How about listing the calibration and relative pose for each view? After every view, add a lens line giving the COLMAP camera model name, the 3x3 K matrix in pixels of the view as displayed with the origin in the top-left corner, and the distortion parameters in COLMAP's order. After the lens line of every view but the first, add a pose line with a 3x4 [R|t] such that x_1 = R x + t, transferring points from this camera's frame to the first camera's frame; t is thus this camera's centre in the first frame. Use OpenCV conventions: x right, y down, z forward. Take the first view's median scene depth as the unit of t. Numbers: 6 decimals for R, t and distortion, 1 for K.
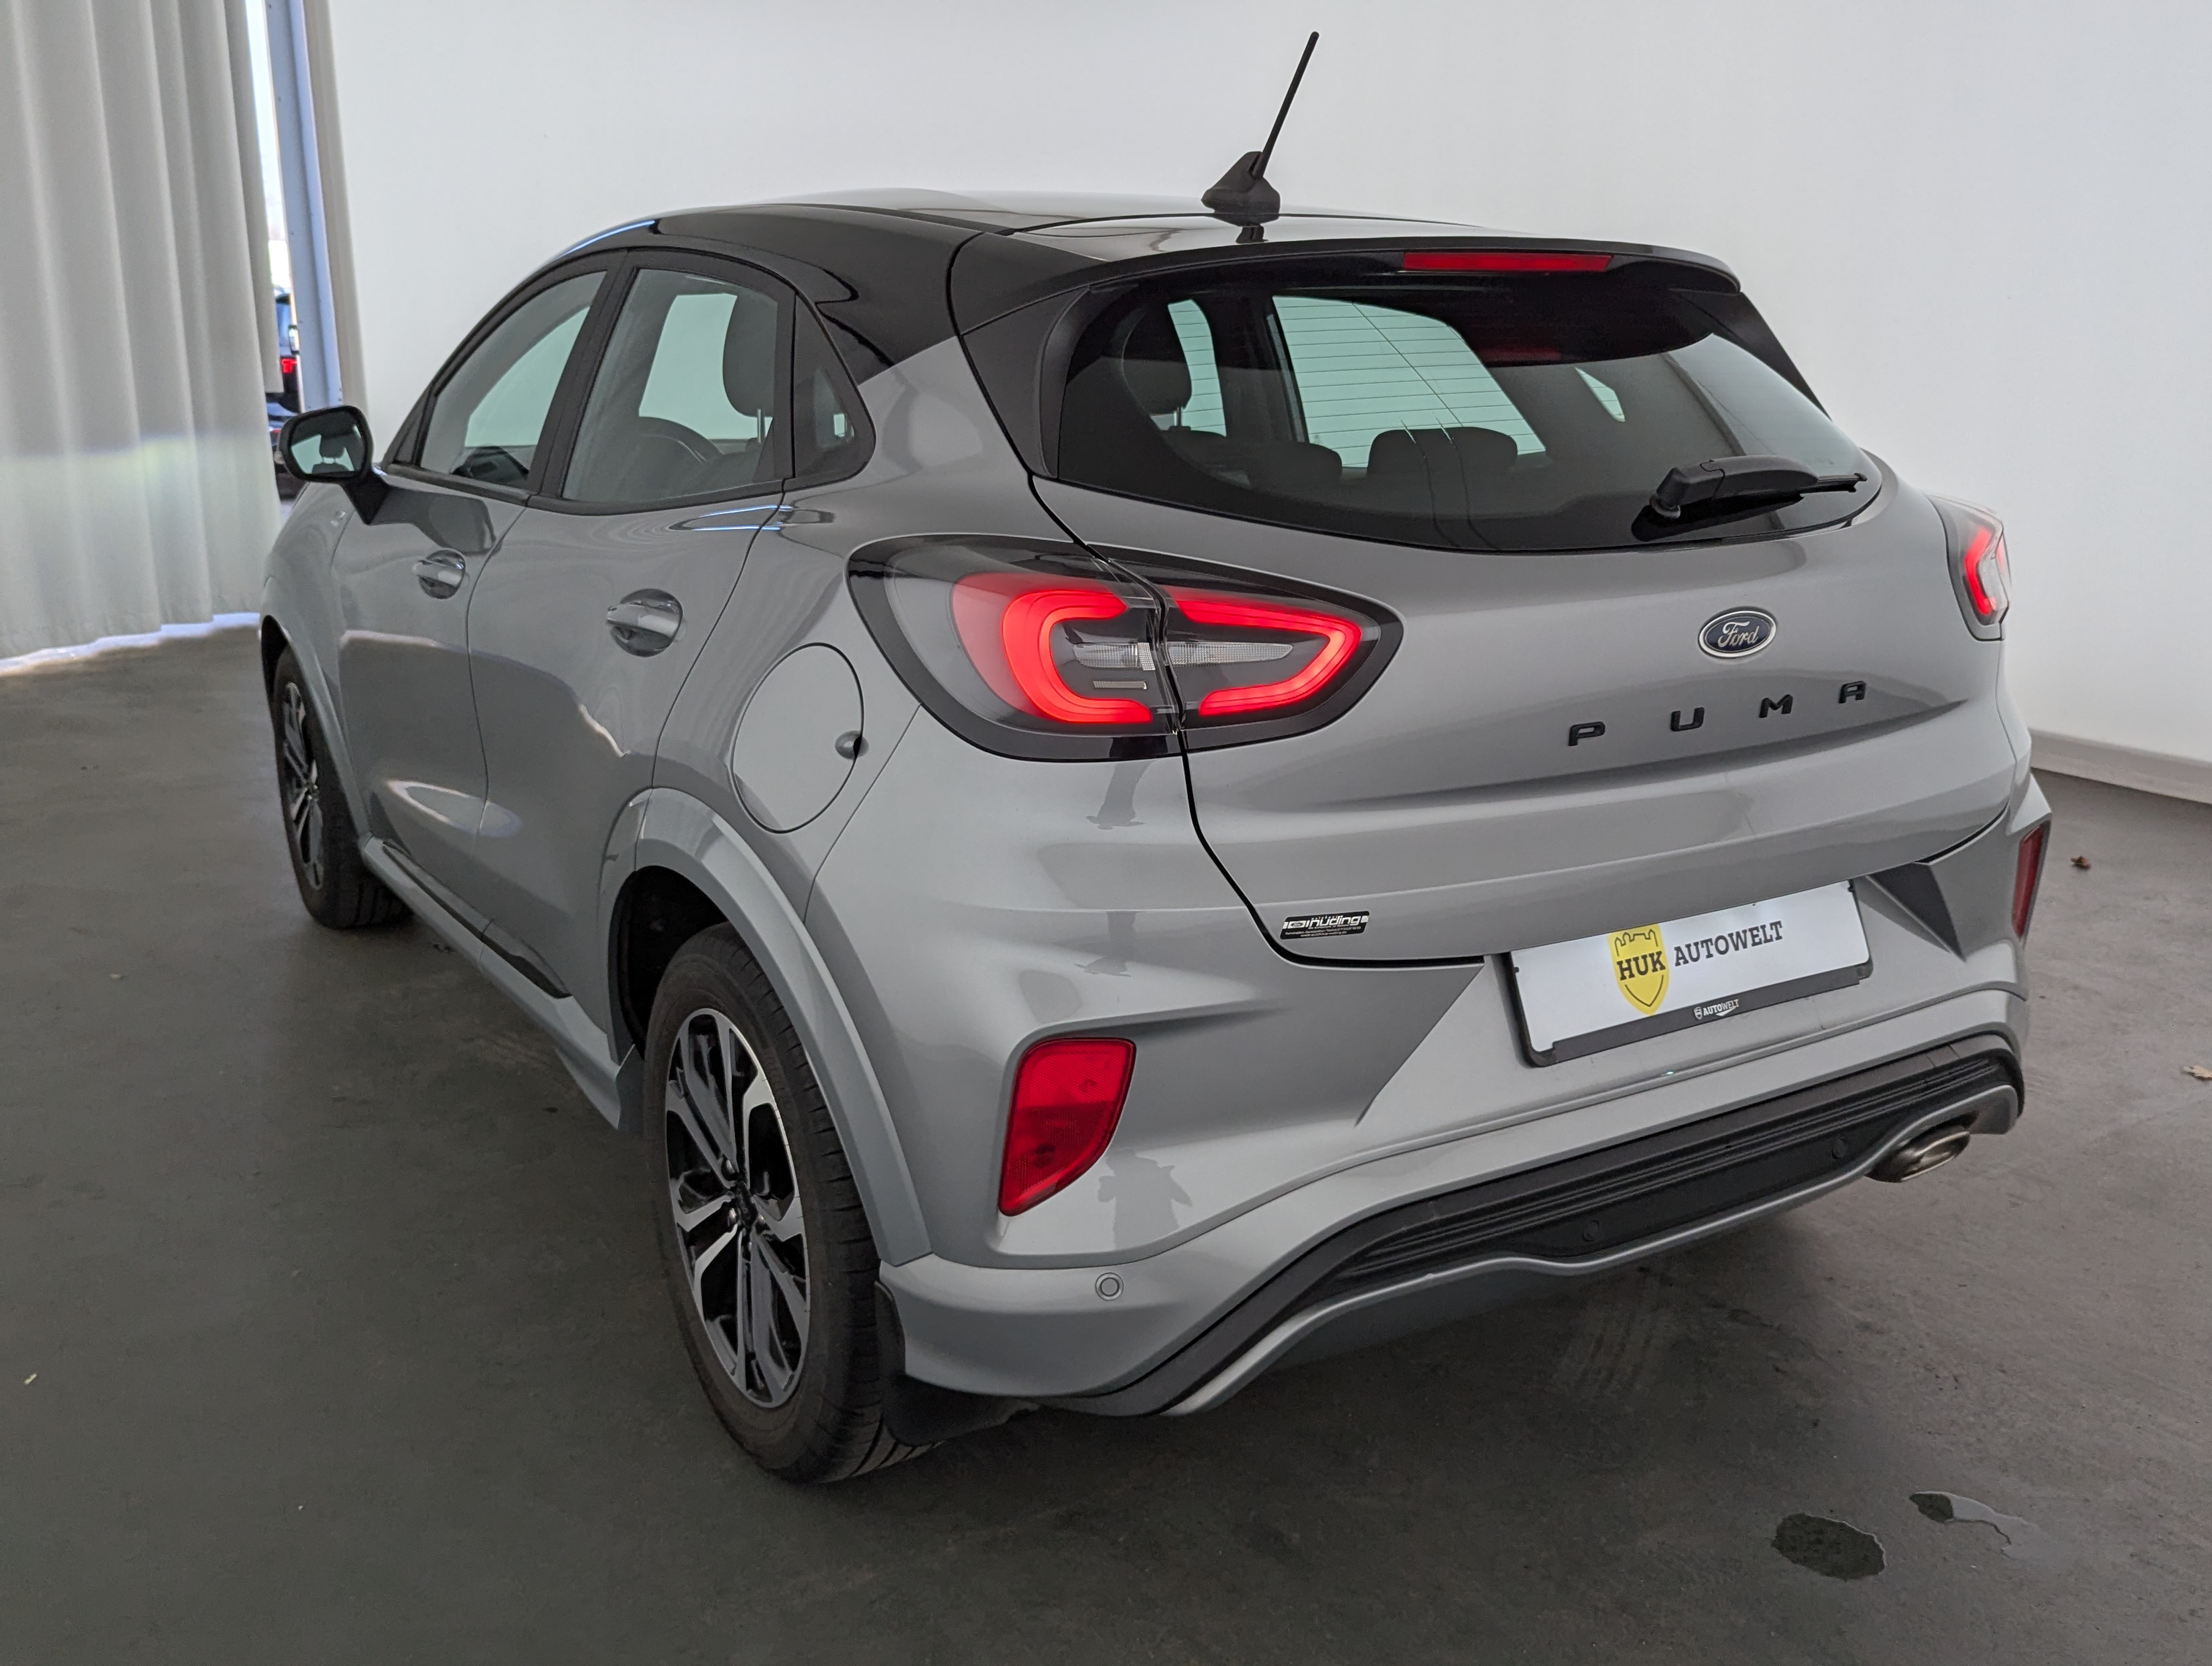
lens RADIAL K [[1946.6, 0, 1108.4], [0, 1946.6, 808.2], [0, 0, 1]] dist [0.147493, -0.429315]
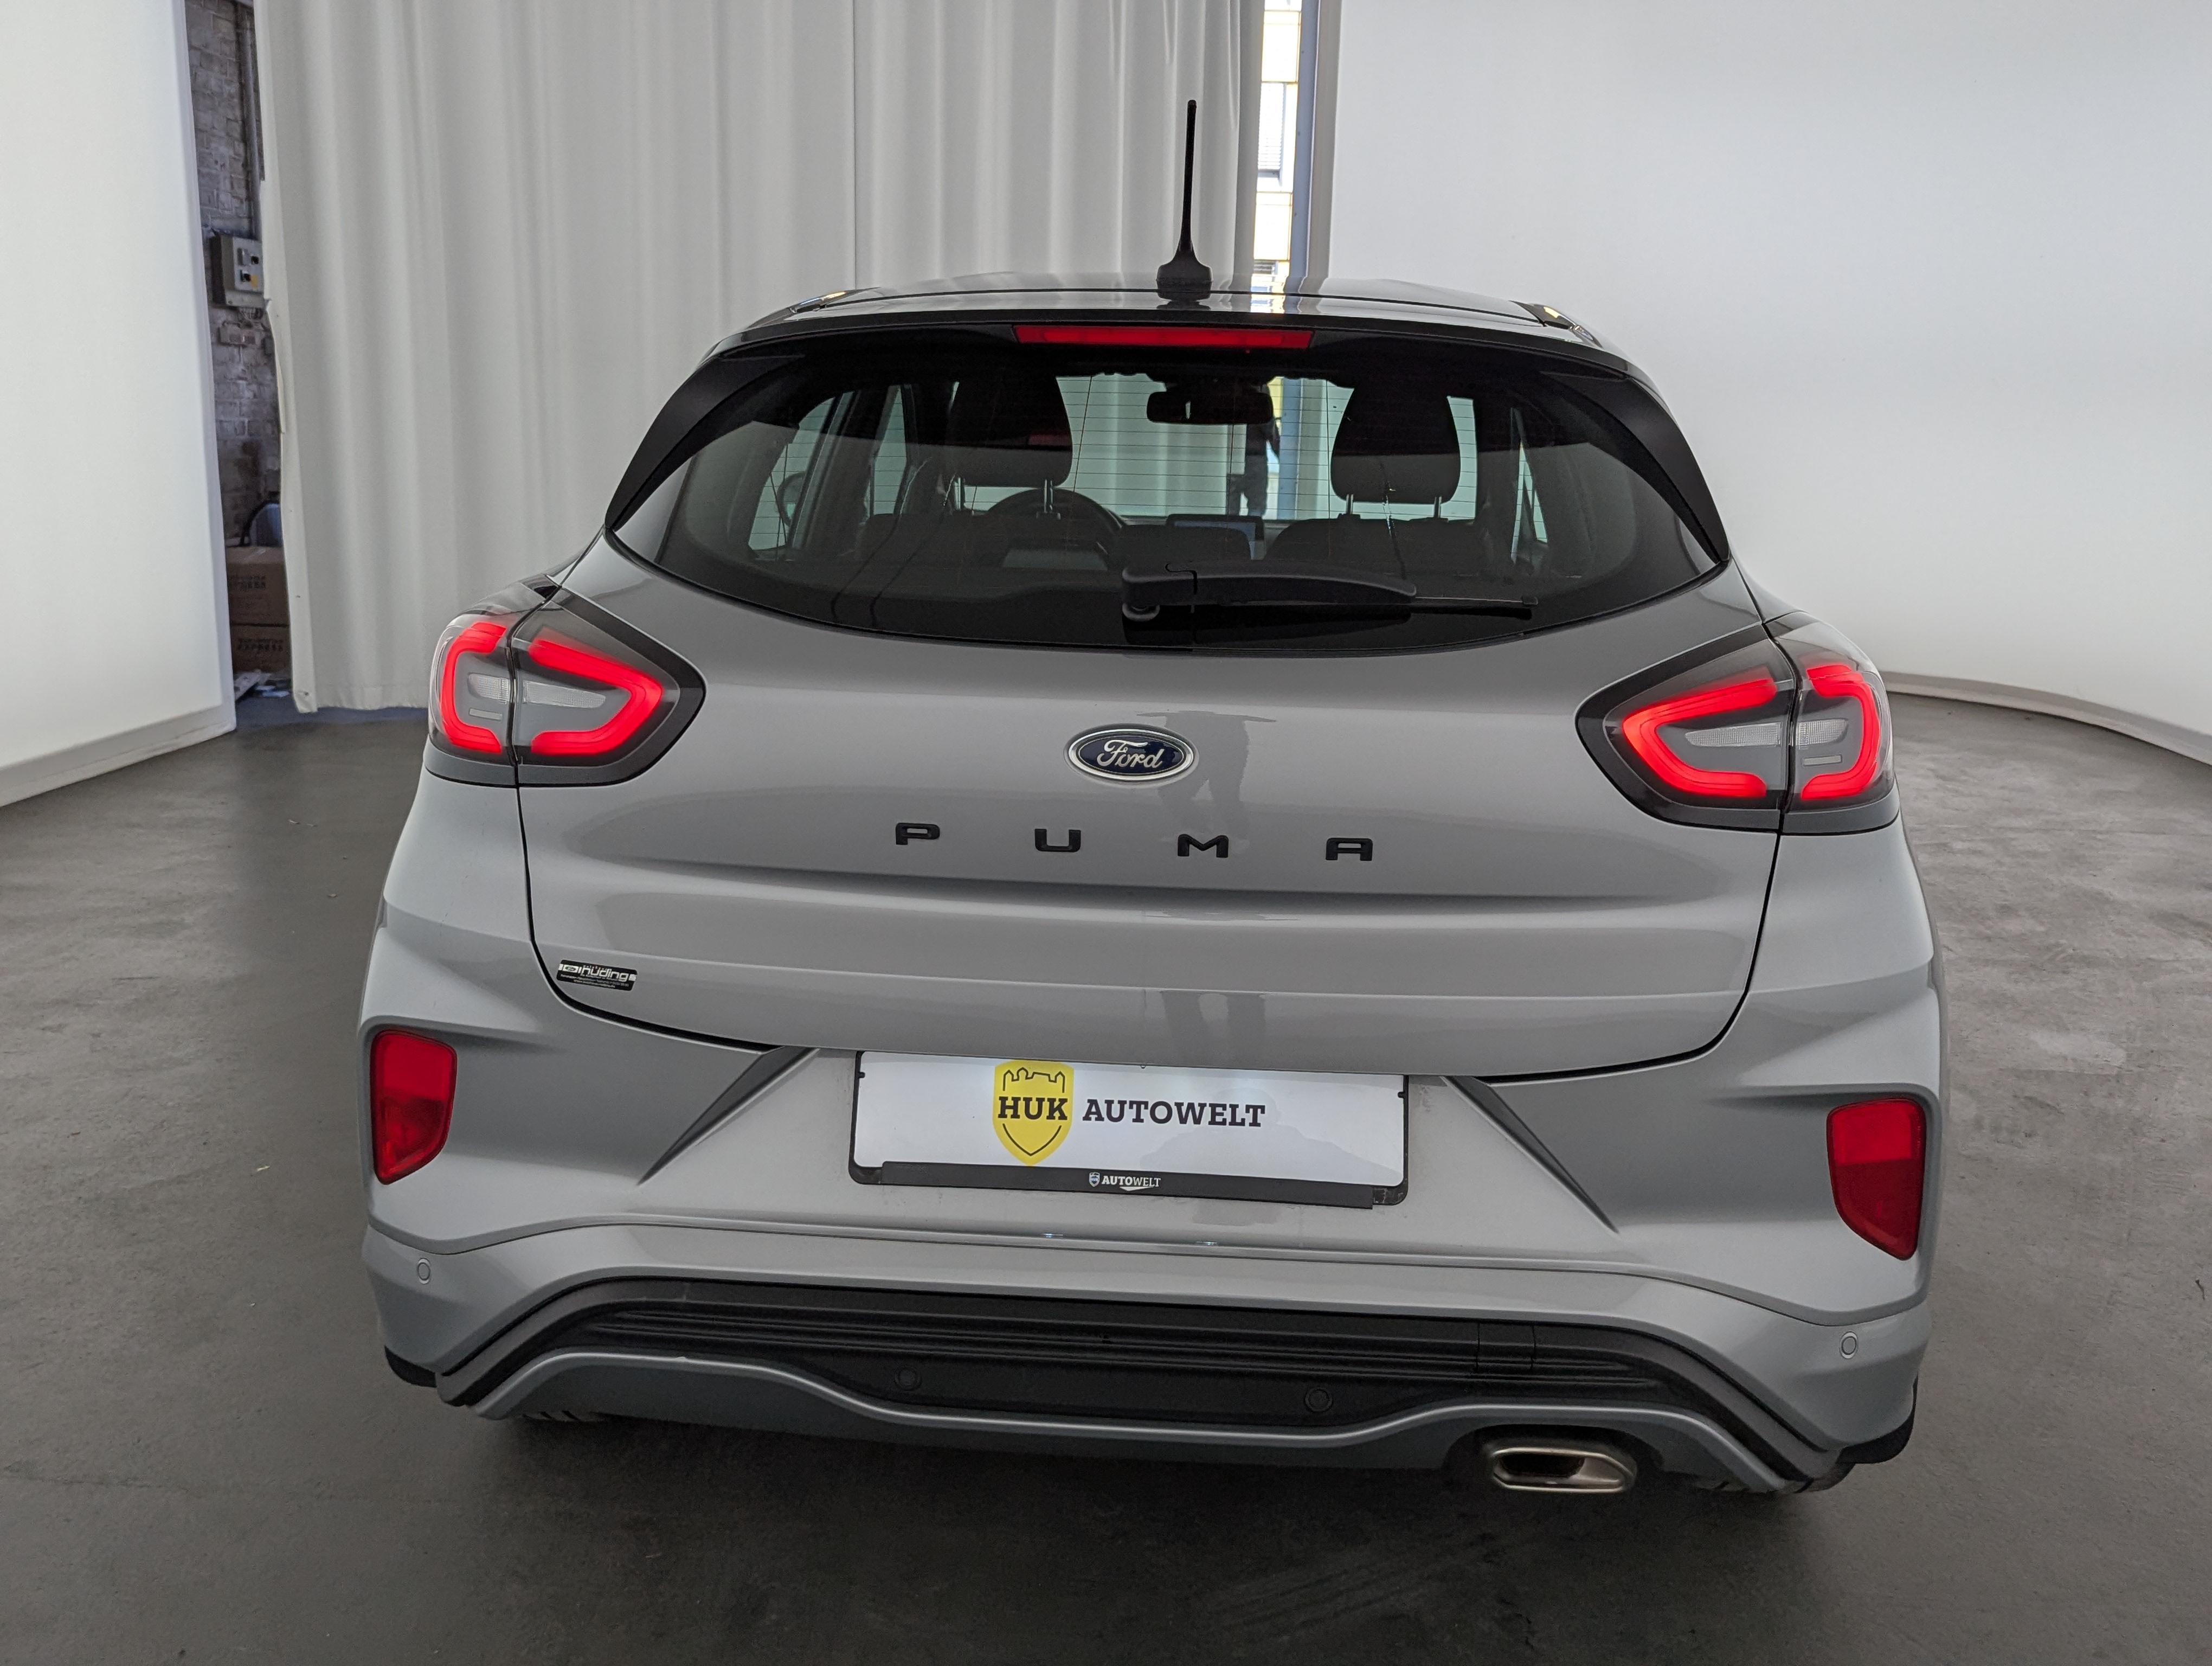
lens RADIAL K [[1946.6, 0, 1108.4], [0, 1946.6, 808.2], [0, 0, 1]] dist [0.147493, -0.429315]
pose [[0.807716, 0.138940, -0.572966, 0.797095], [-0.165121, 0.986253, 0.006386, -0.067157], [0.565976, 0.089451, 0.819554, 0.276134]]
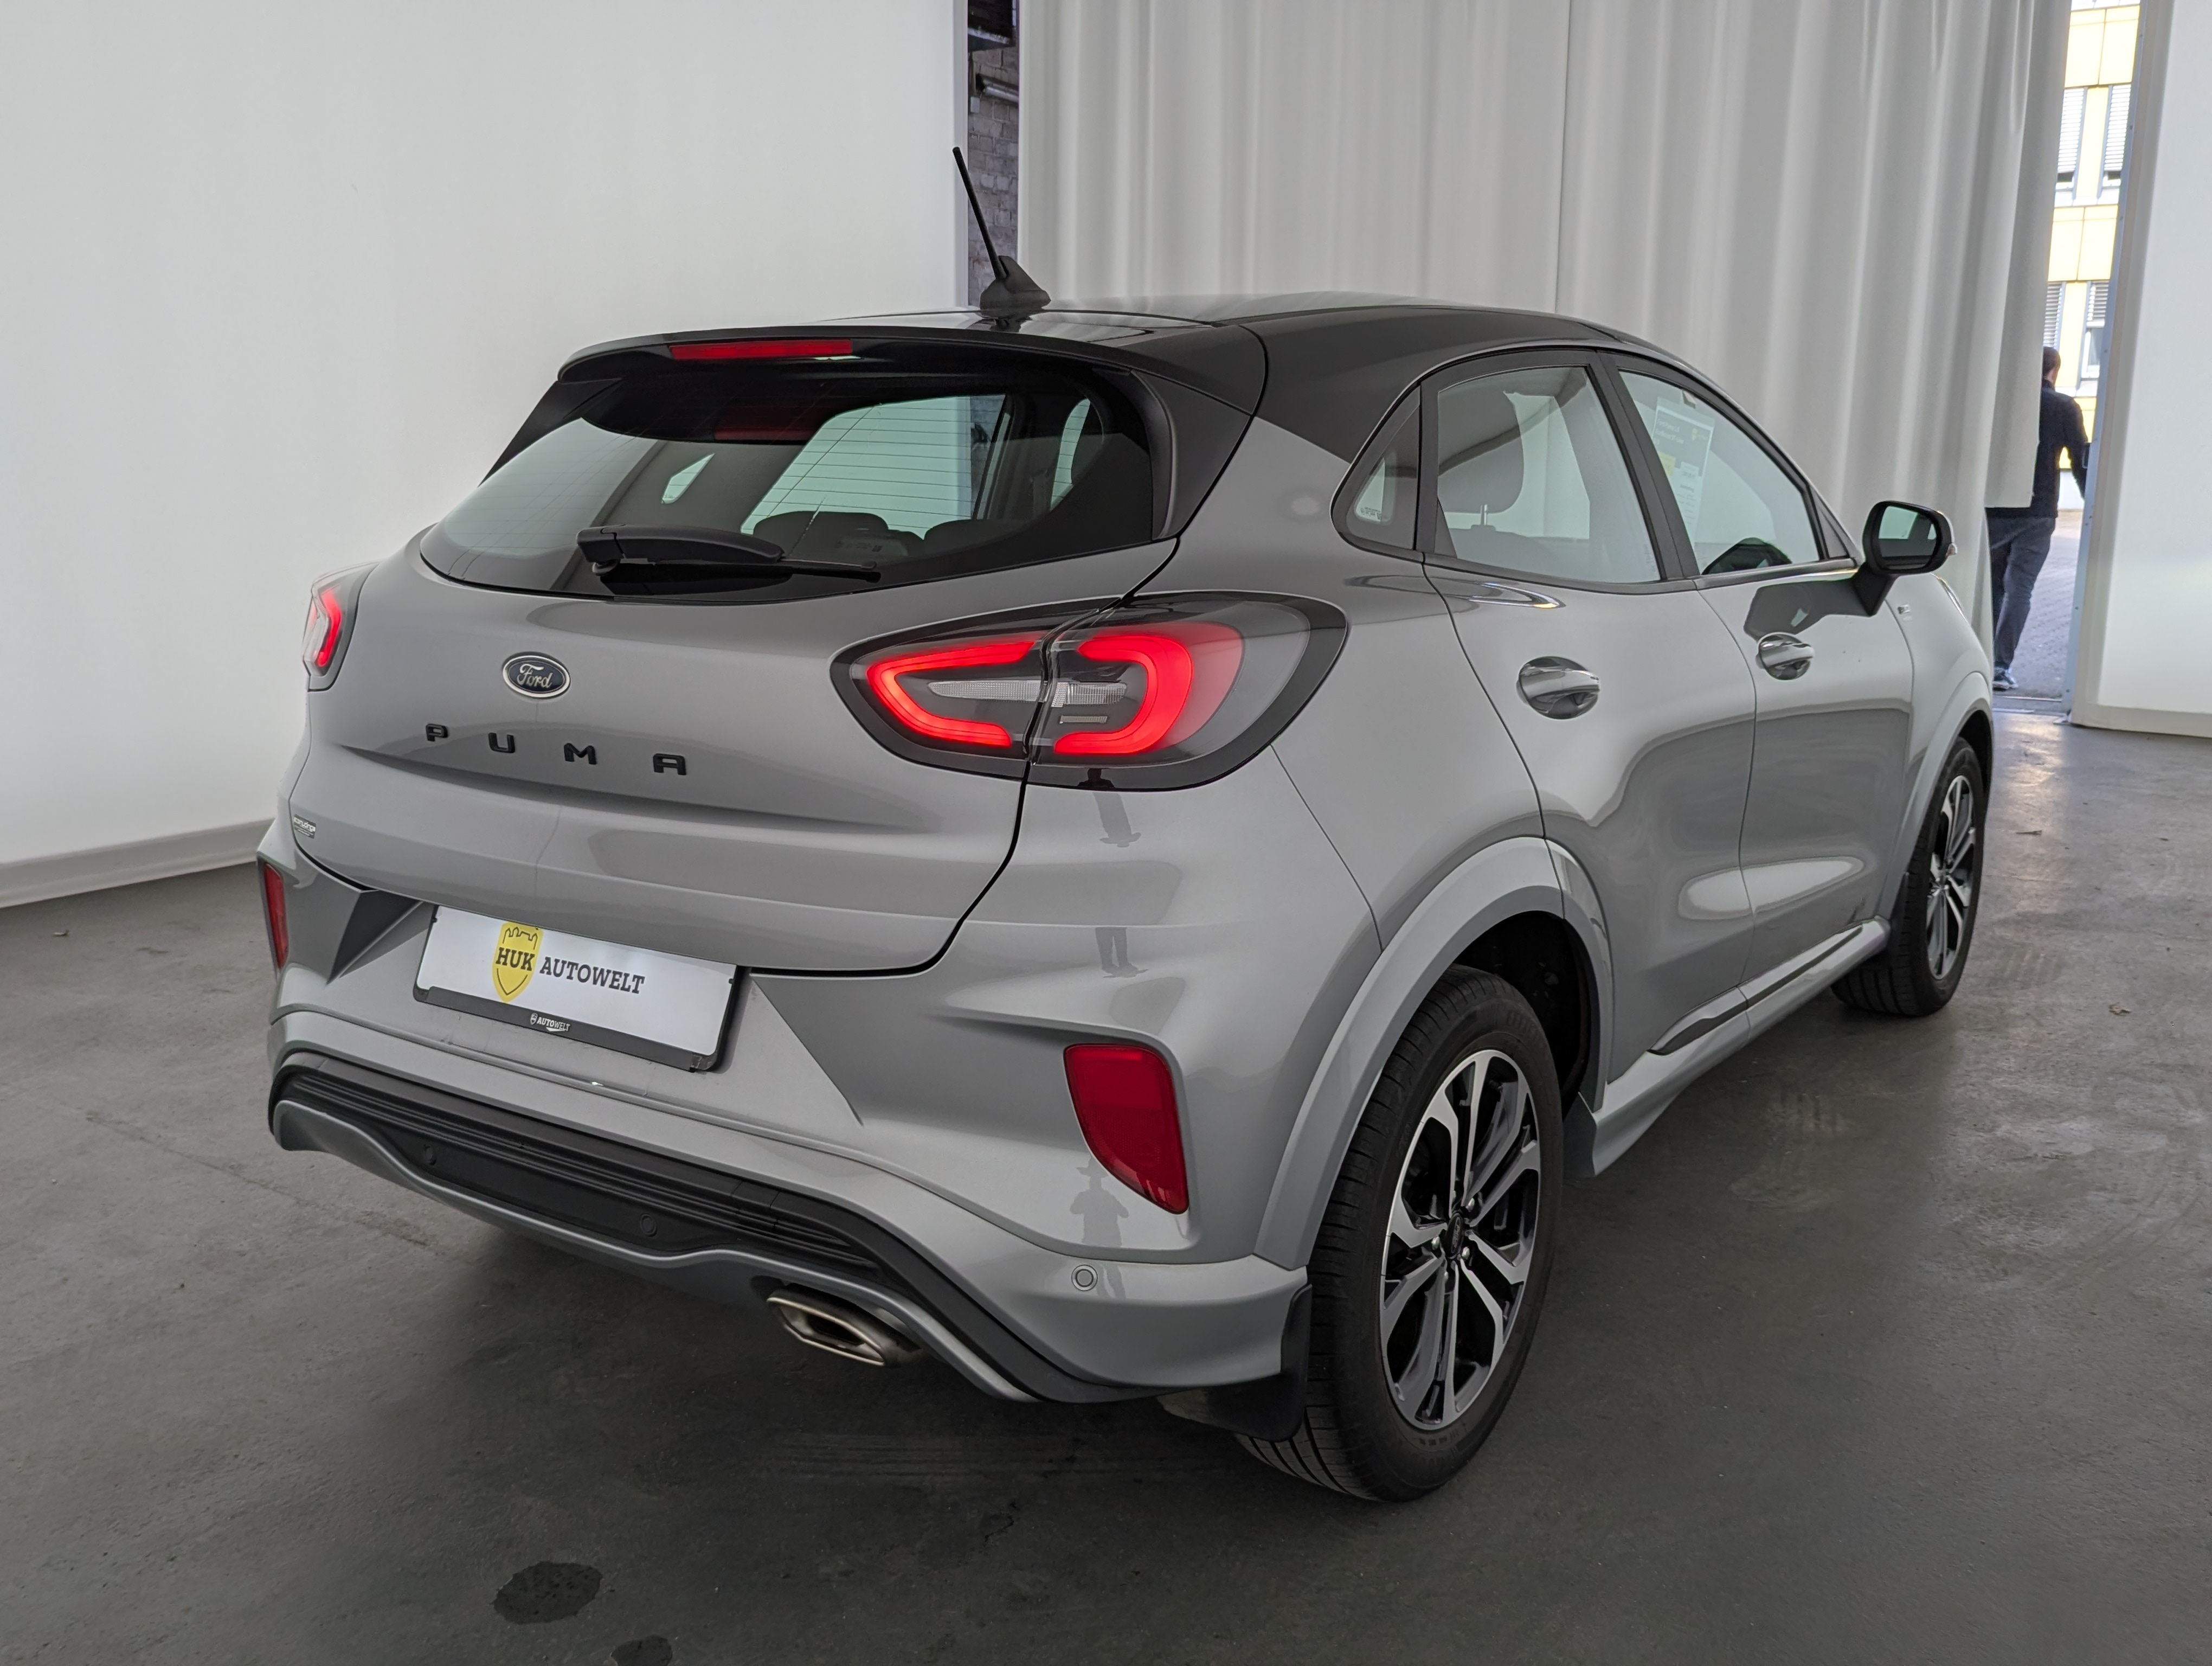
lens RADIAL K [[1938.1, 0, 1106.7], [0, 1938.1, 775.7], [0, 0, 1]] dist [0.009485, 0.004960]
pose [[0.402766, 0.158889, -0.901406, 1.408589], [-0.227141, 0.971362, 0.069729, -0.179156], [0.886671, 0.176662, 0.427322, 0.810516]]
